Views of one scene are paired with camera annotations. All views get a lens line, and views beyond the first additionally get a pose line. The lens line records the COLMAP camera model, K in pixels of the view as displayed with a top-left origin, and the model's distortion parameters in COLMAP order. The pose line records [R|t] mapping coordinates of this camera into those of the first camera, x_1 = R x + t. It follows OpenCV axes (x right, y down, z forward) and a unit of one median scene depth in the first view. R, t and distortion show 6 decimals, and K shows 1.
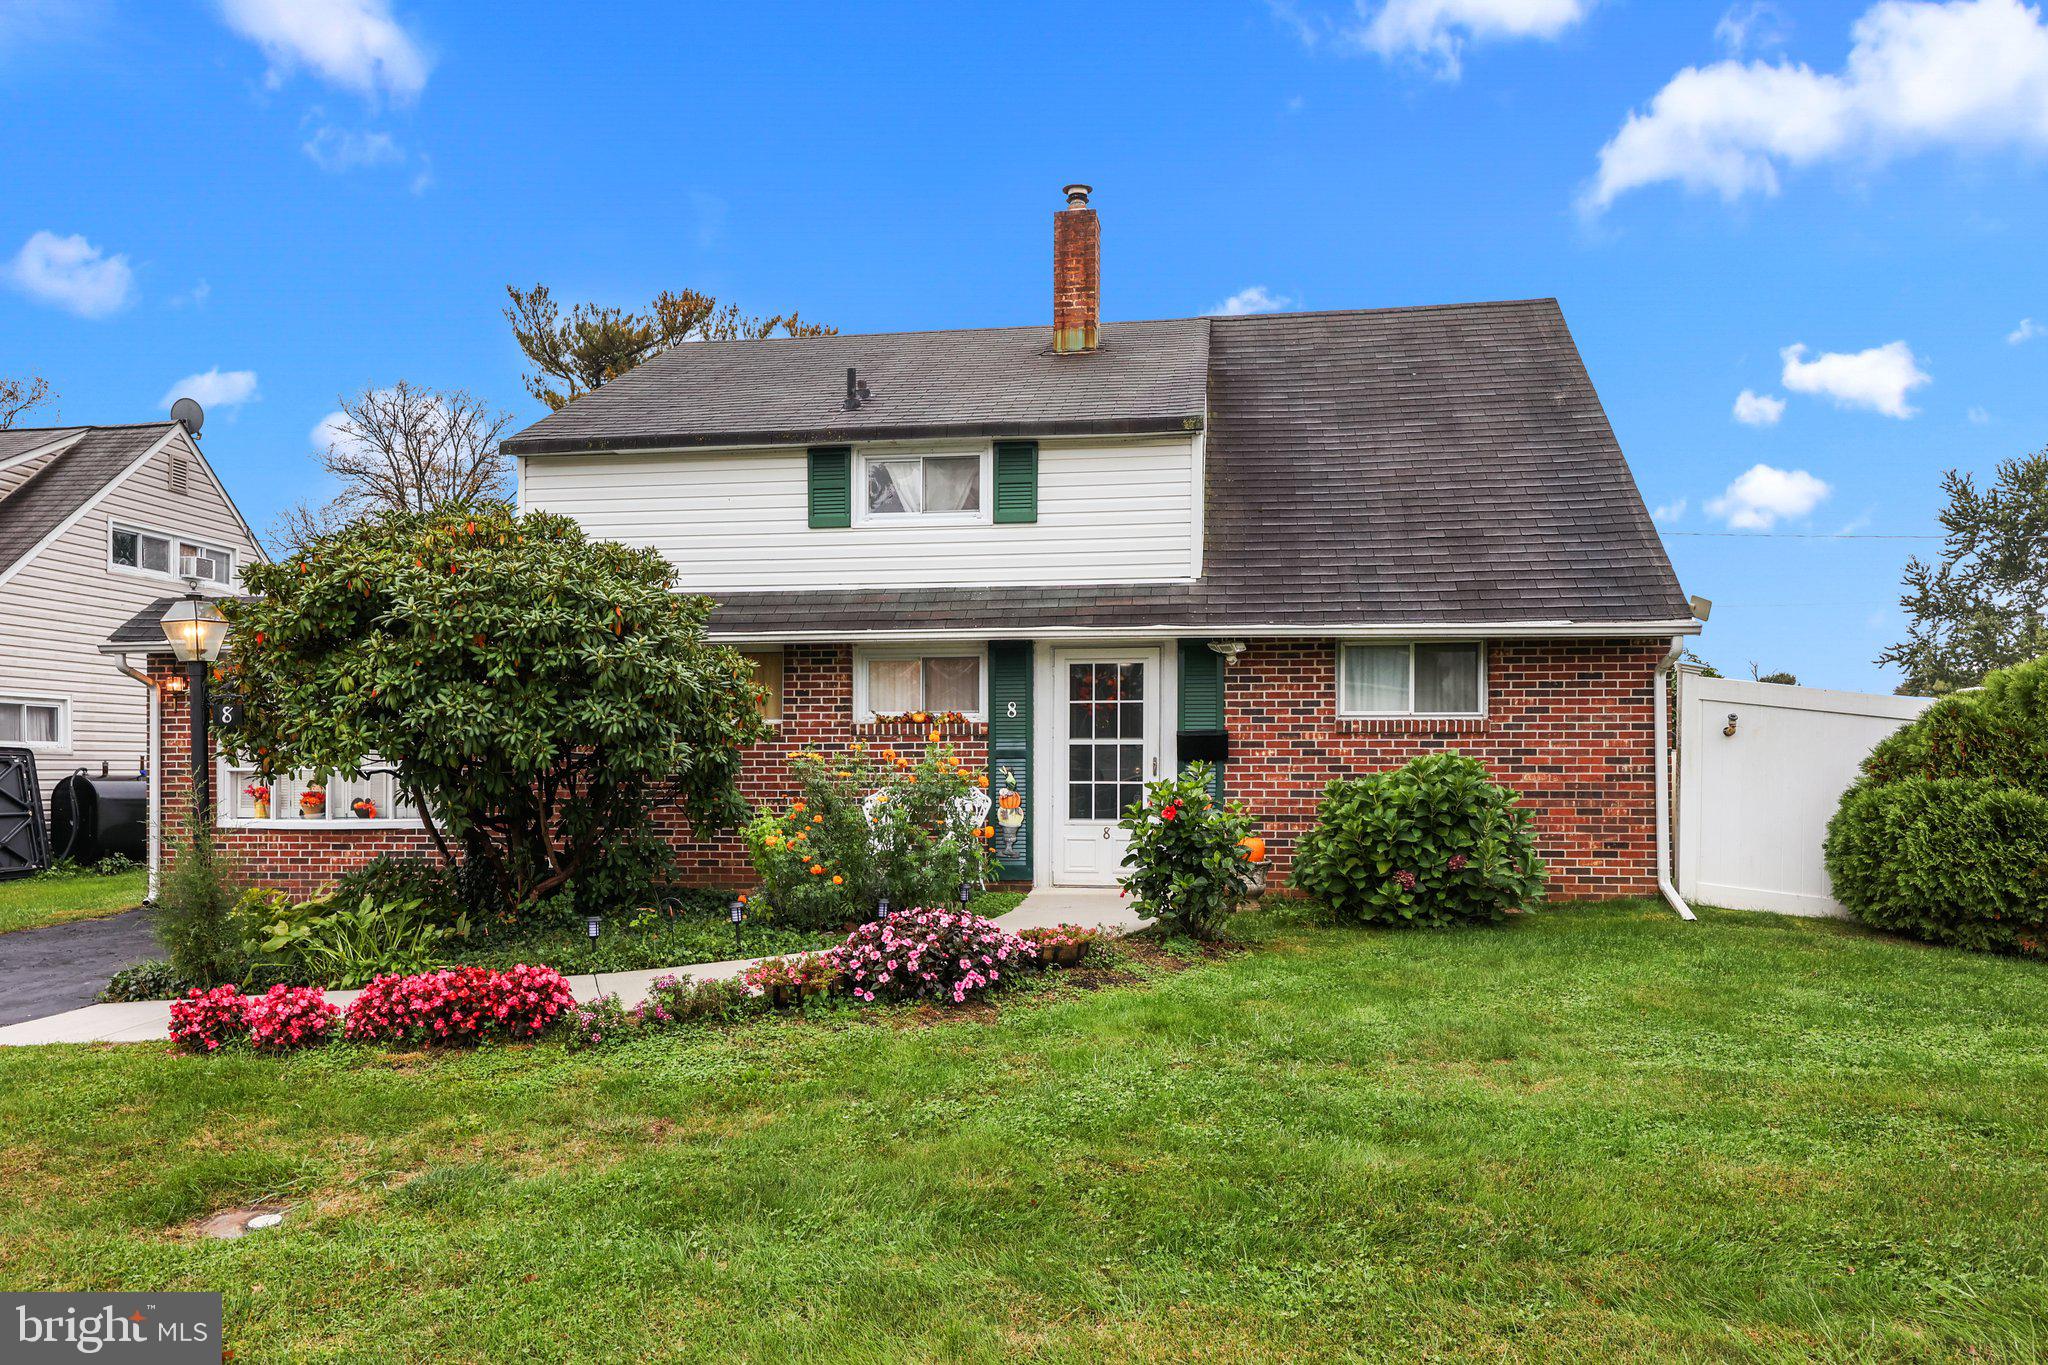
lens RADIAL K [[1362.9, 0, 1018.0], [0, 1362.9, 799.9], [0, 0, 1]] dist [0.004093, 0.000579]
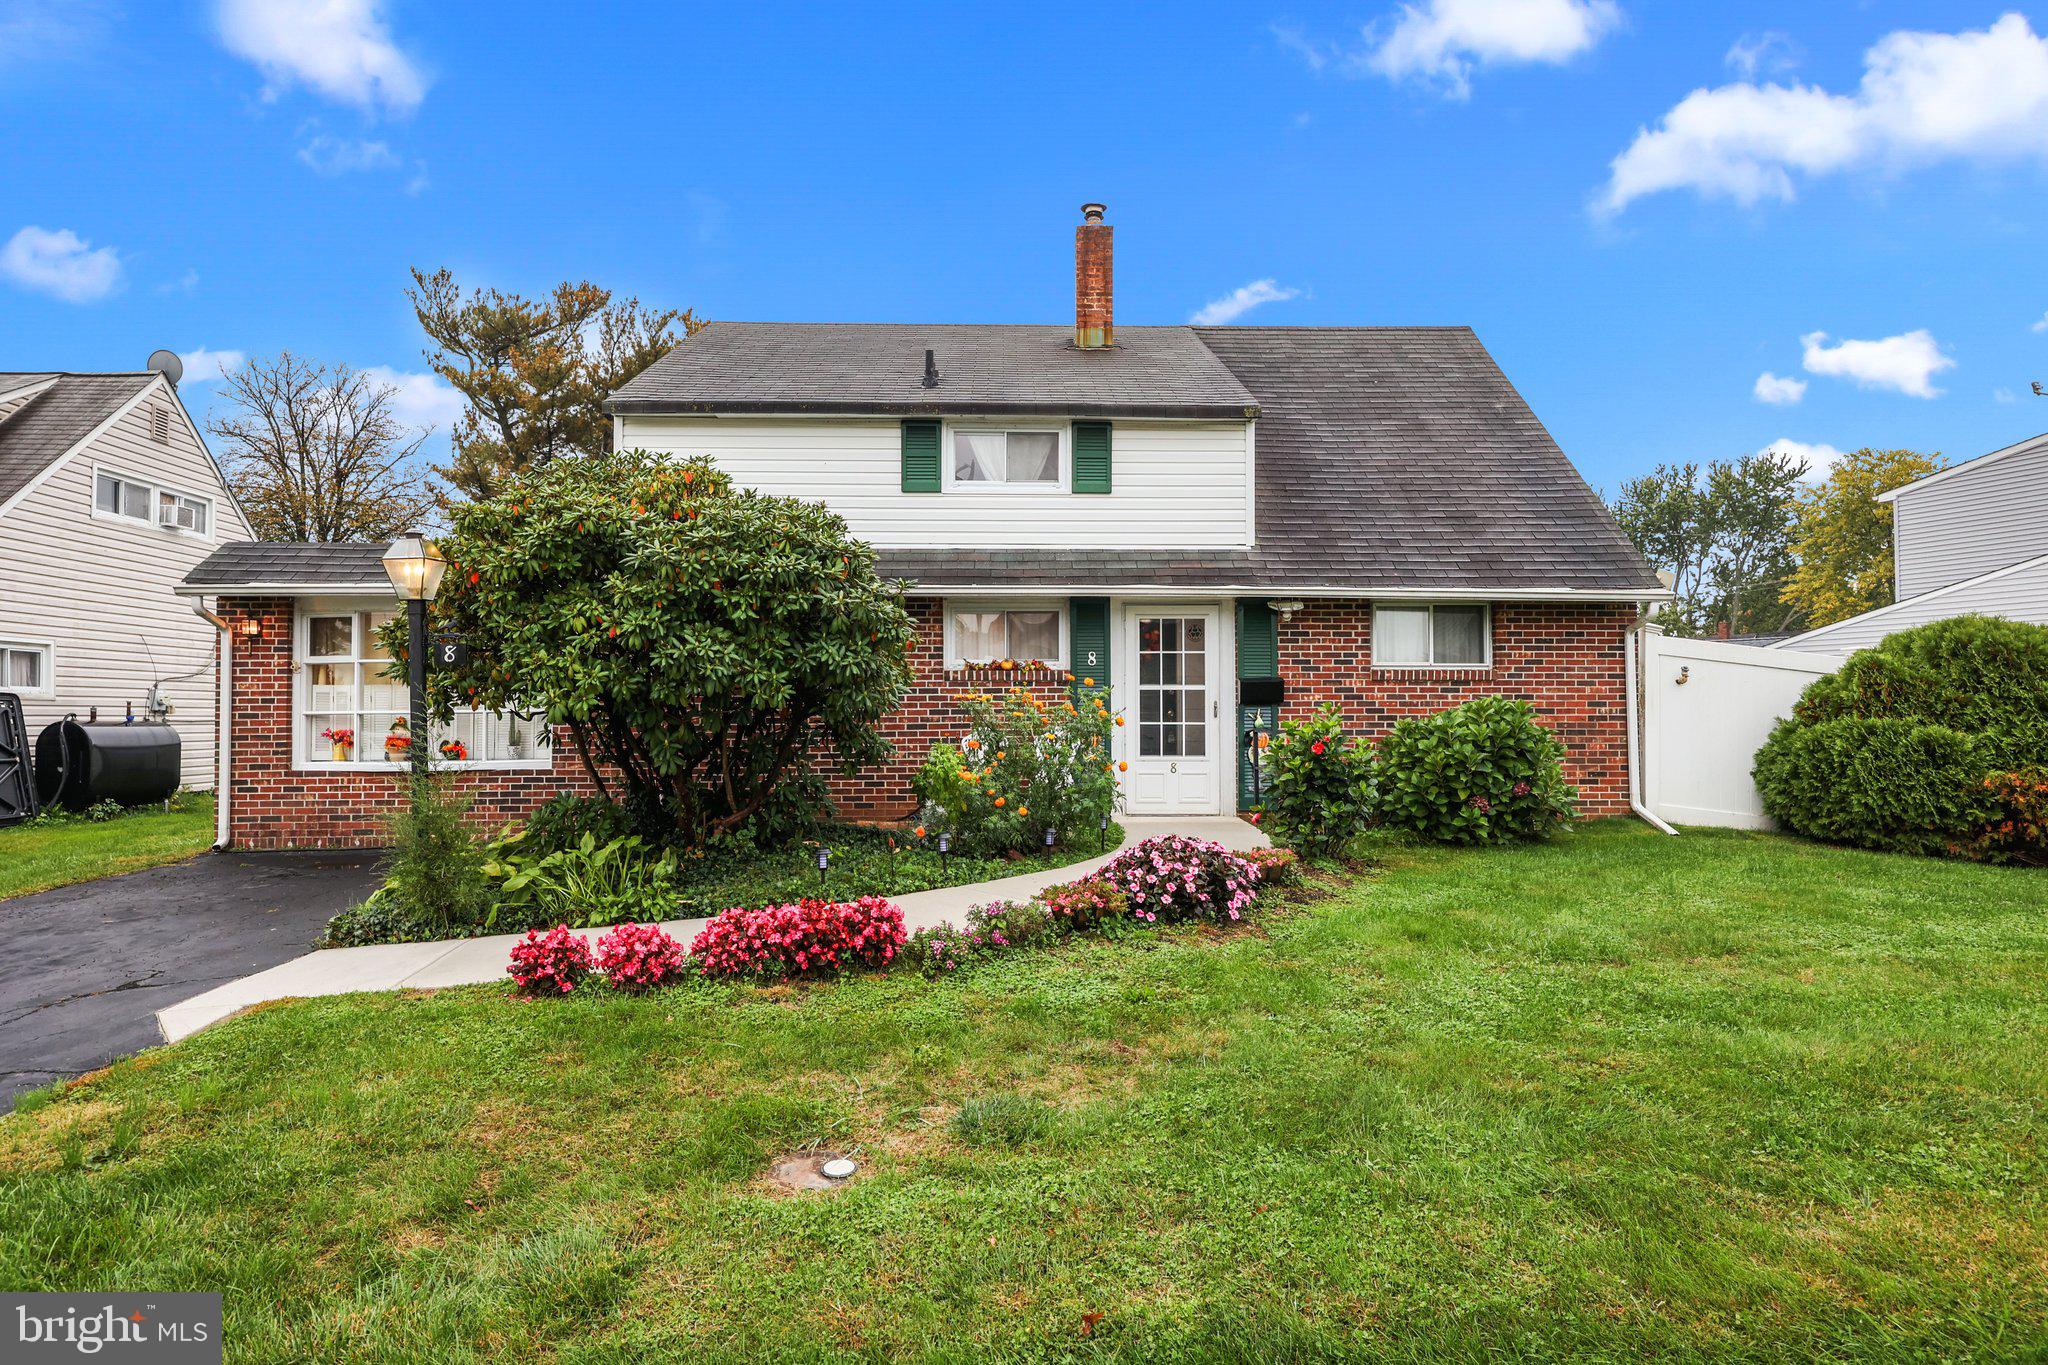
lens RADIAL K [[1171.2, 0, 1026.7], [0, 1171.2, 716.1], [0, 0, 1]] dist [0.003767, -0.001189]
pose [[0.984533, -0.000738, 0.175197, -0.232003], [0.005084, 0.999690, -0.024356, 0.004375], [-0.175125, 0.024870, 0.984232, 0.062986]]
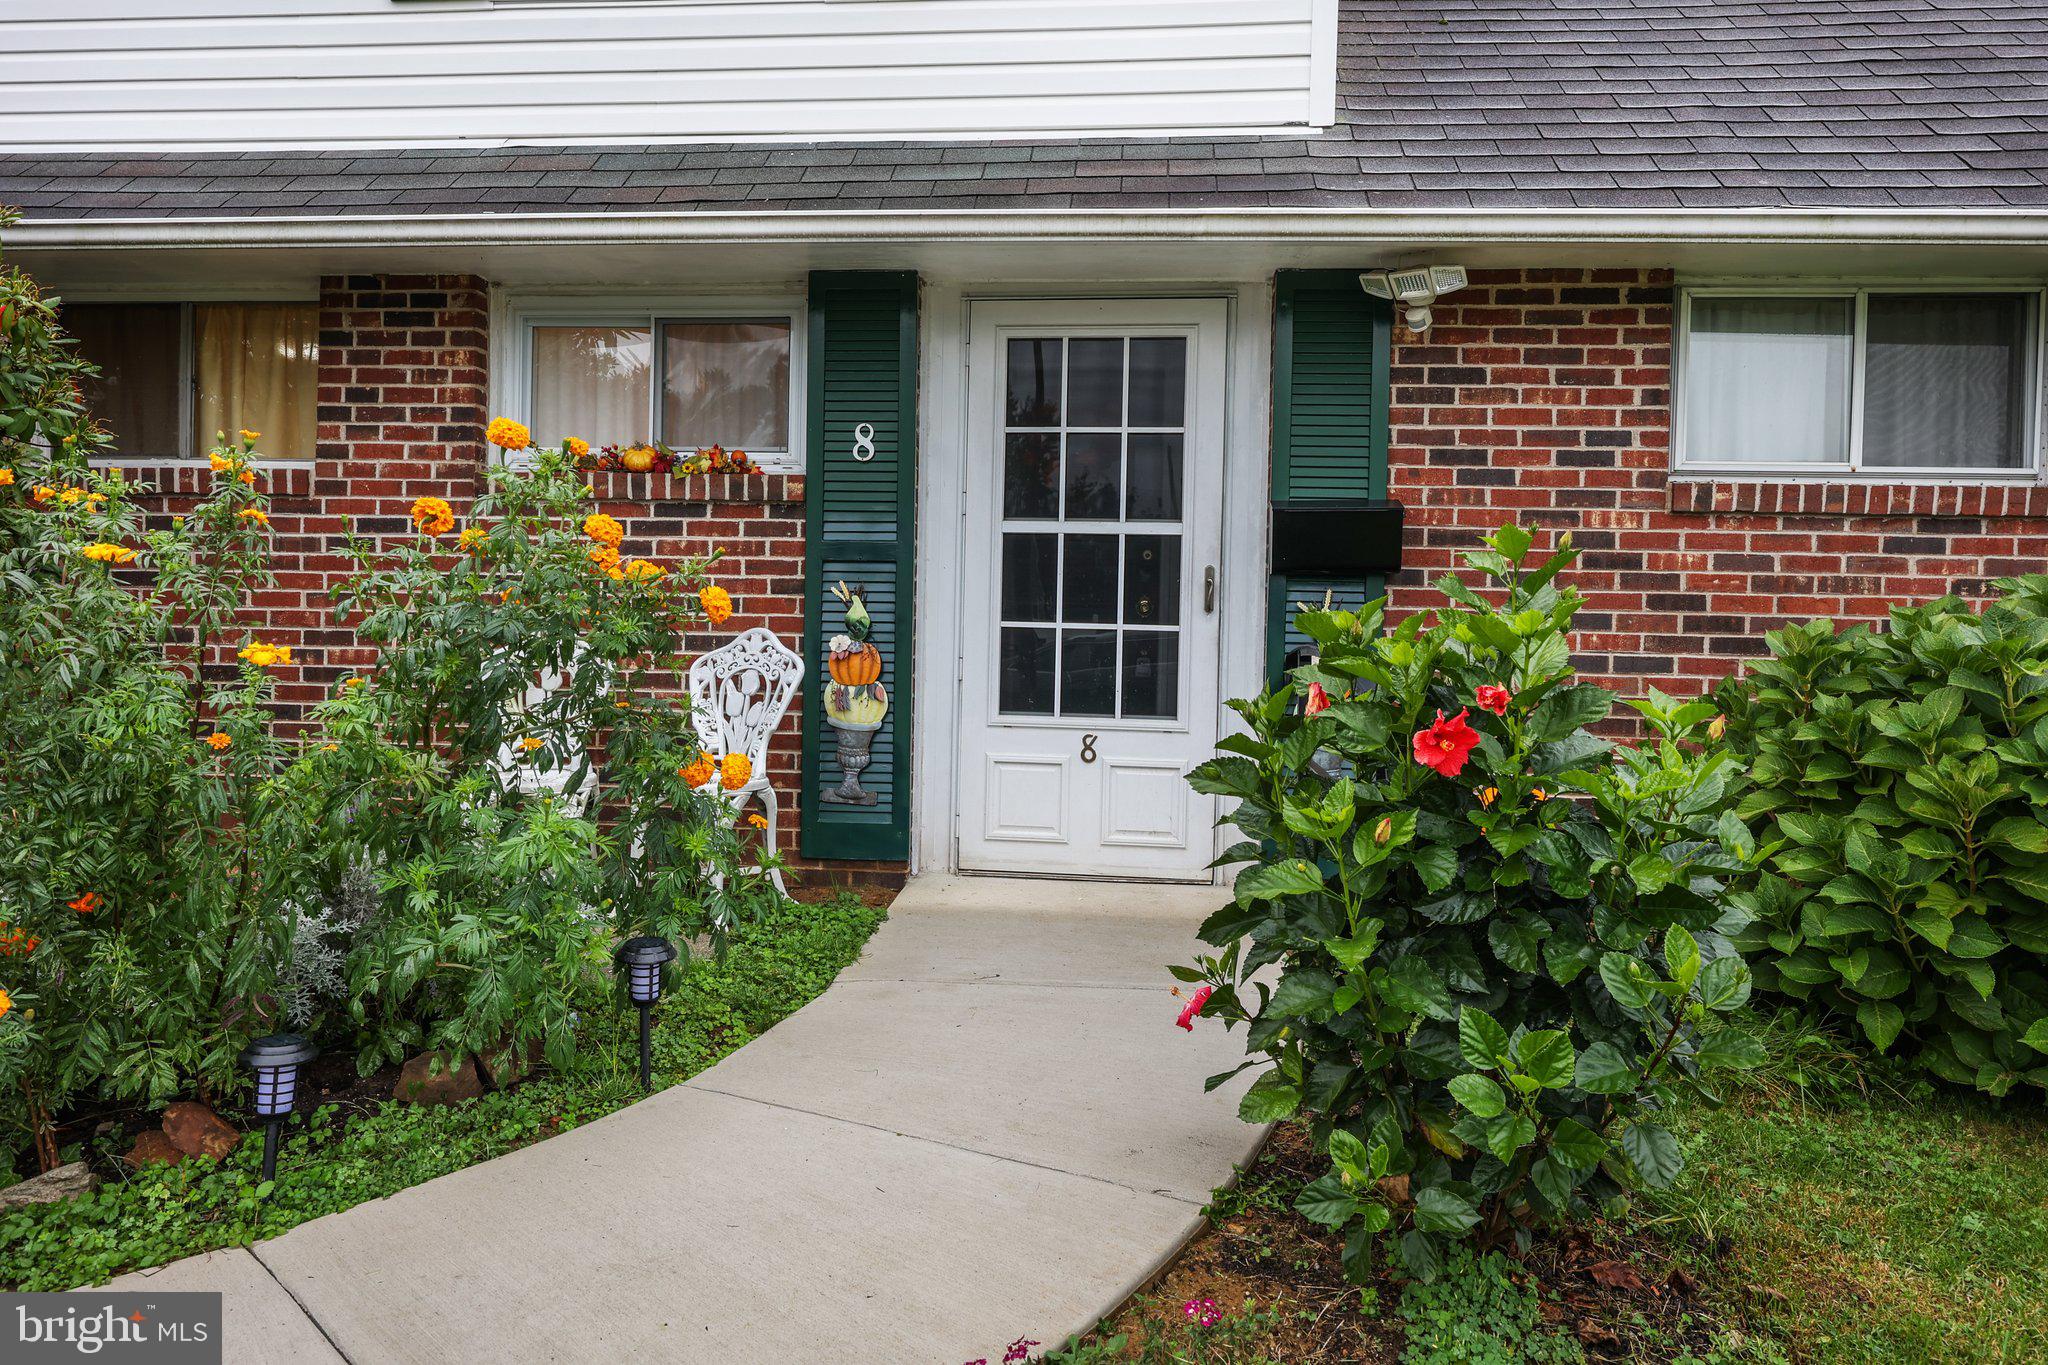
lens RADIAL K [[1321.7, 0, 1024.0], [0, 1321.7, 682.5], [0, 0, 1]] dist [0.000947, -0.000016]
pose [[0.998624, 0.020148, 0.048407, 0.026405], [-0.020990, 0.999636, 0.016951, -0.002055], [-0.048047, -0.017943, 0.998684, 0.615886]]
